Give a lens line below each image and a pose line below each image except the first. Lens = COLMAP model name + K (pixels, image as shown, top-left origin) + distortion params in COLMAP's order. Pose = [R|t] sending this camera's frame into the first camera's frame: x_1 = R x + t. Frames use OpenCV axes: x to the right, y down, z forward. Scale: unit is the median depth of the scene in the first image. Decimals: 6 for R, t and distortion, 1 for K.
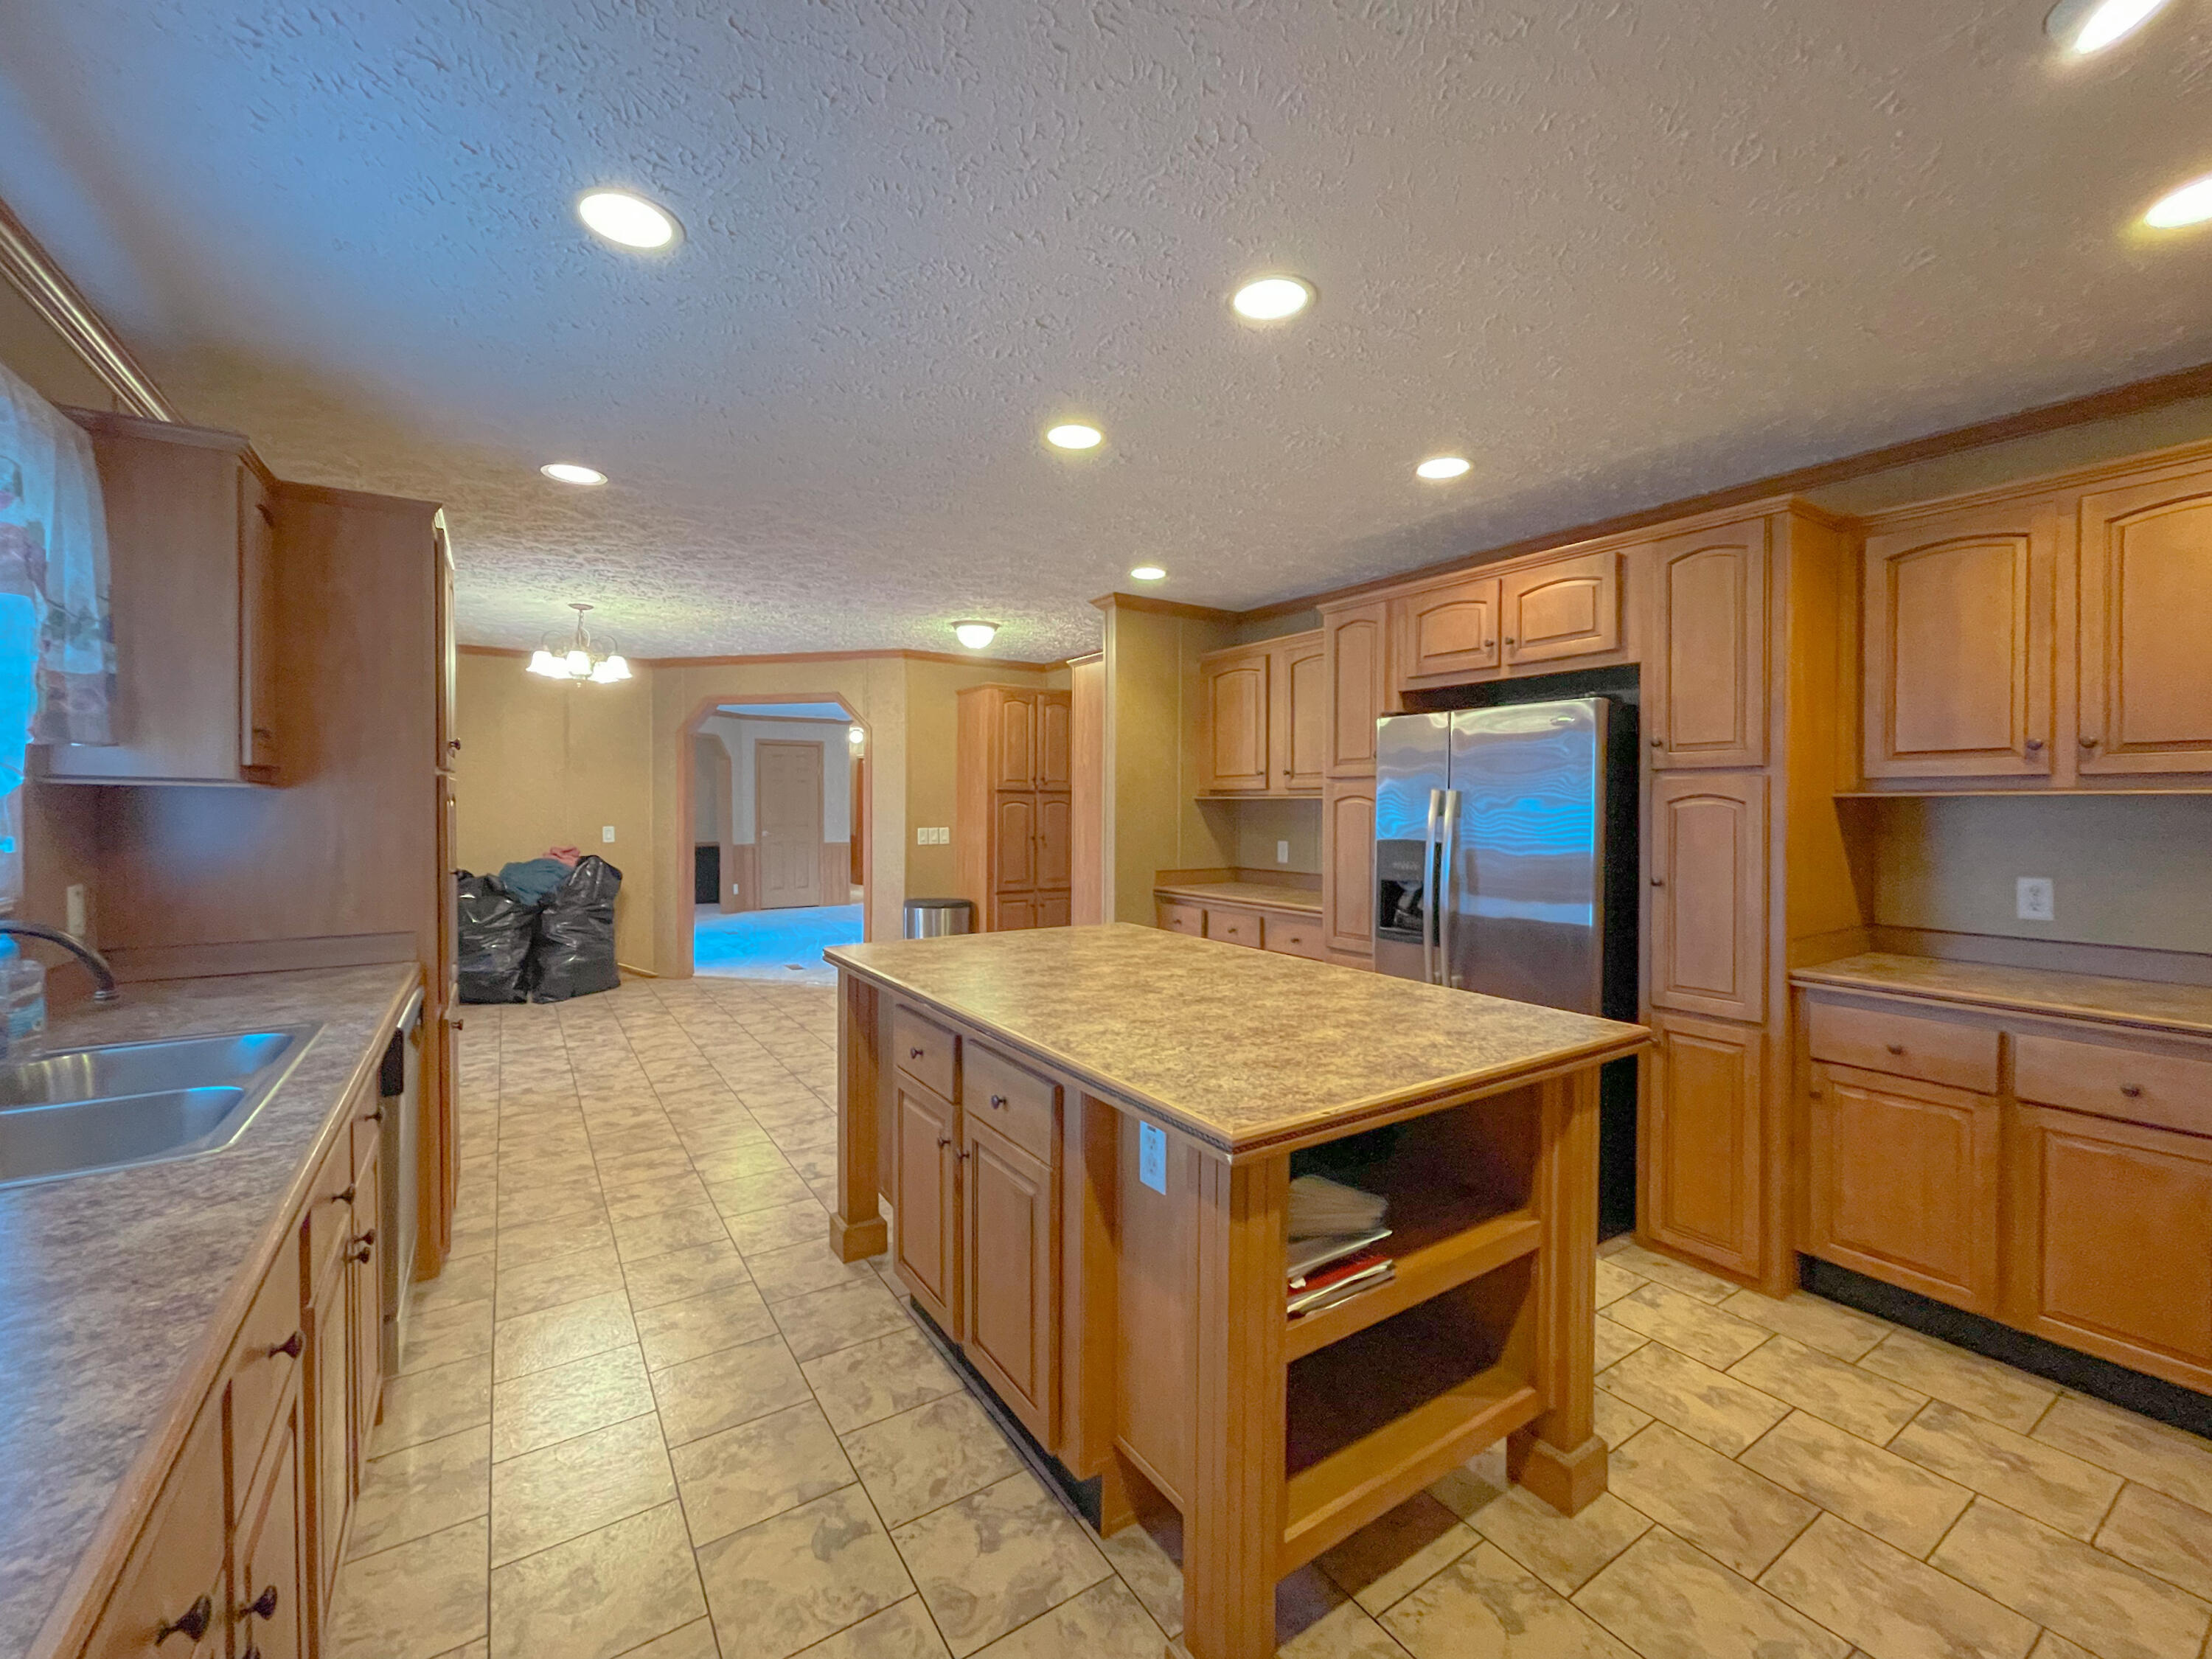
lens RADIAL K [[910.8, 0, 1091.5], [0, 910.8, 819.7], [0, 0, 1]] dist [0.000324, 0.000107]
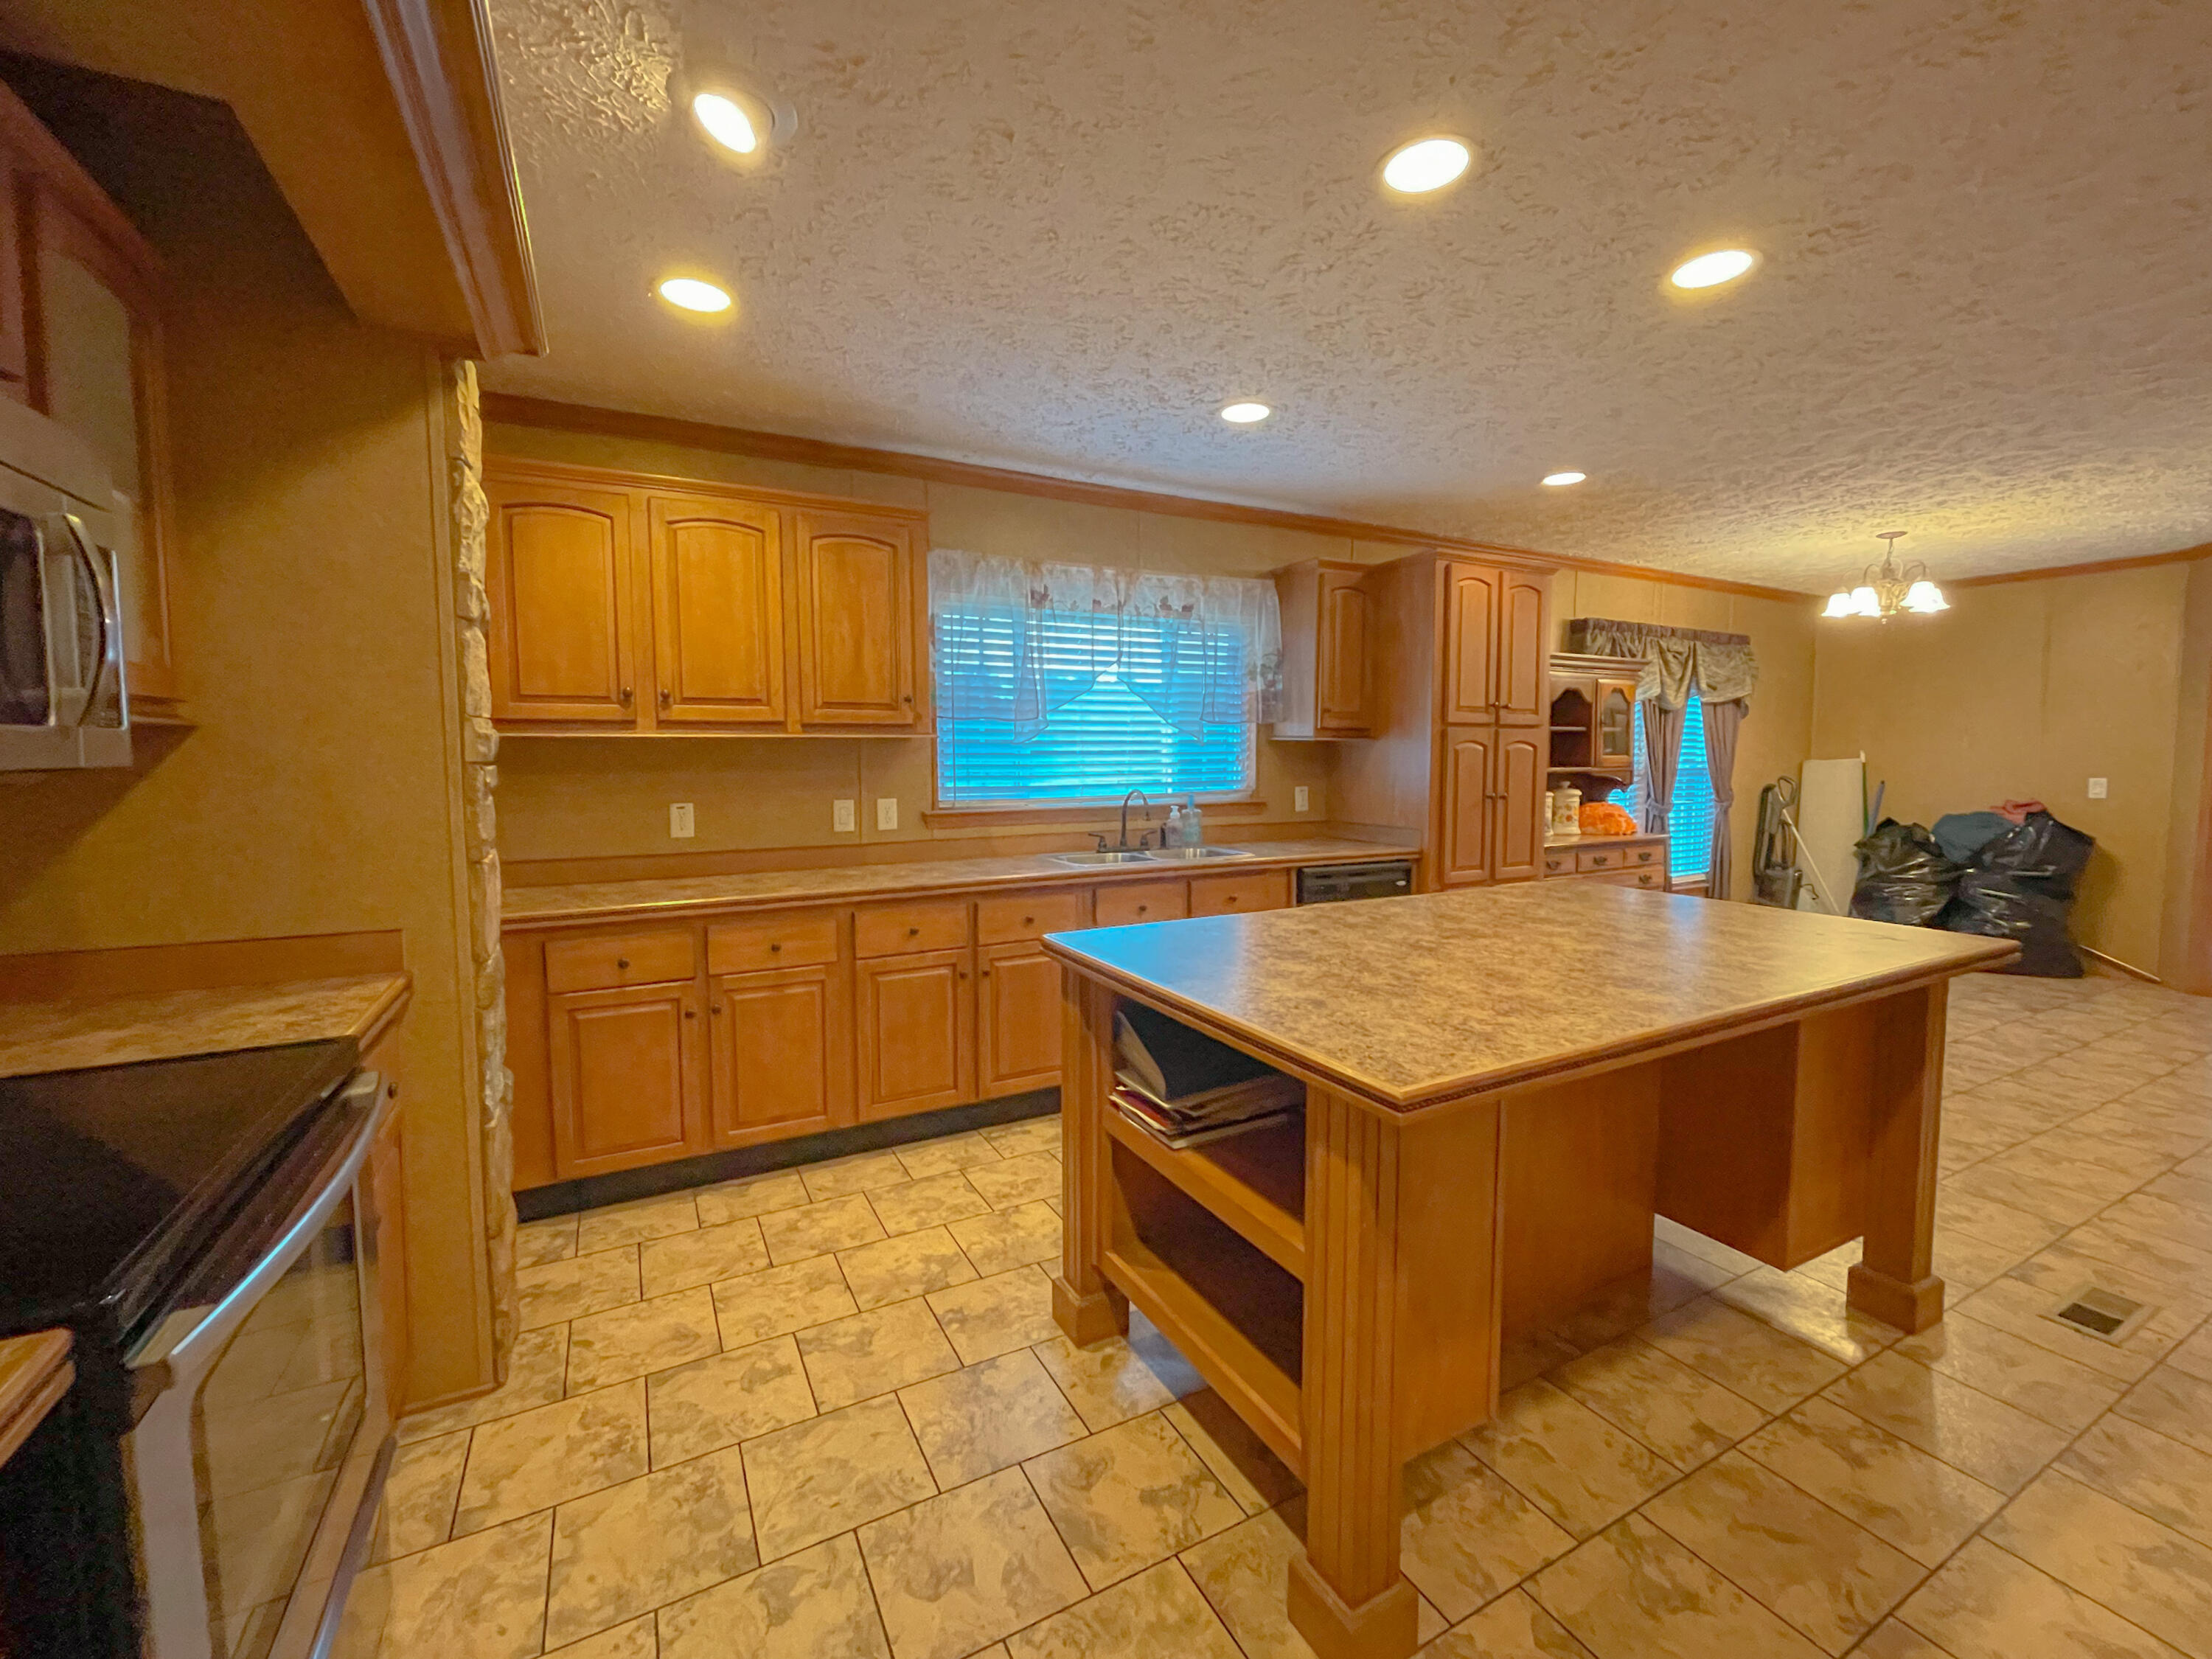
lens RADIAL K [[910.8, 0, 1124.9], [0, 910.8, 817.8], [0, 0, 1]] dist [0.000324, 0.000107]
pose [[-0.070554, 0.071920, -0.994912, 0.651868], [-0.017149, 0.997163, 0.073298, -0.003511], [0.997361, 0.022233, -0.069121, 0.449161]]
